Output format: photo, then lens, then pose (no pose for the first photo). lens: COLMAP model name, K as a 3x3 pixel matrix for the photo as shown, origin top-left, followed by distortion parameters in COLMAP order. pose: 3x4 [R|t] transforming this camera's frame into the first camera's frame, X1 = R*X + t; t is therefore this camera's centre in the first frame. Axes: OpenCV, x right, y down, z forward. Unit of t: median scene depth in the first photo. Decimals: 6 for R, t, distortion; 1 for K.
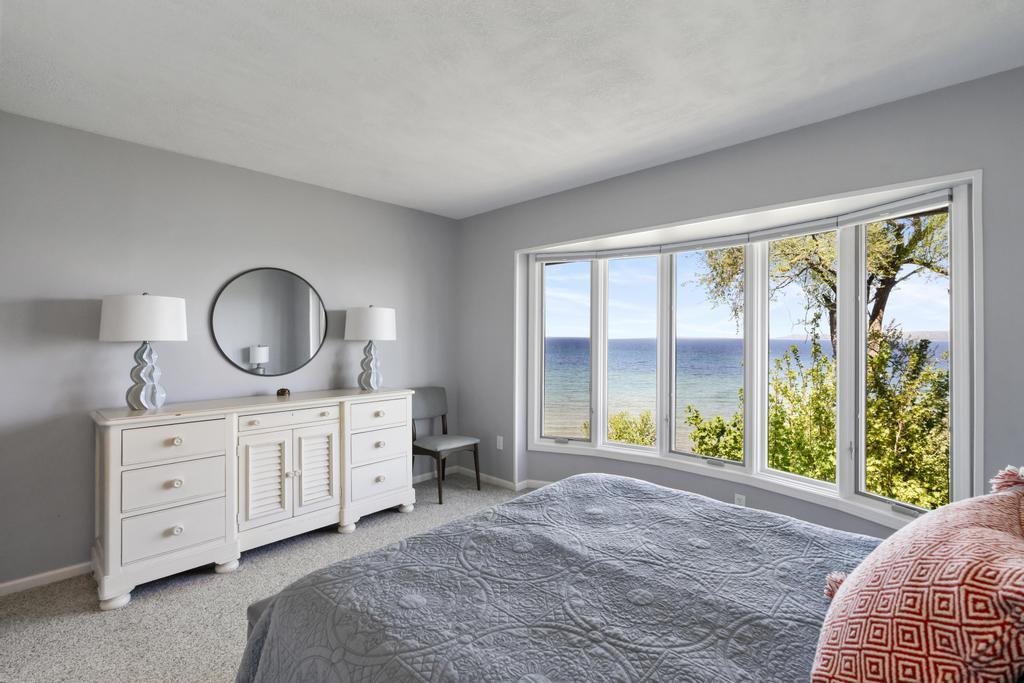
lens RADIAL K [[447.9, 0, 514.5], [0, 447.9, 333.9], [0, 0, 1]] dist [-0.000995, -0.000462]
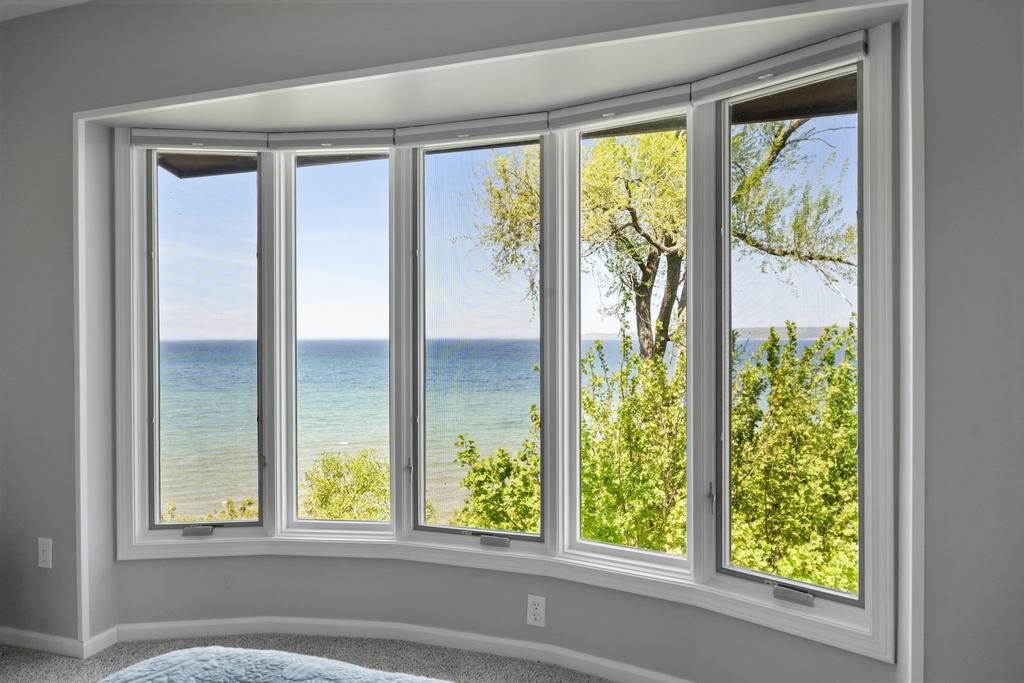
lens RADIAL K [[717.7, 0, 510.2], [0, 717.7, 343.1], [0, 0, 1]] dist [0.000850, -0.001987]
pose [[0.905312, -0.014949, 0.424485, 0.077721], [0.005728, 0.999719, 0.022992, 0.022918], [-0.424709, -0.018384, 0.905143, 0.163293]]
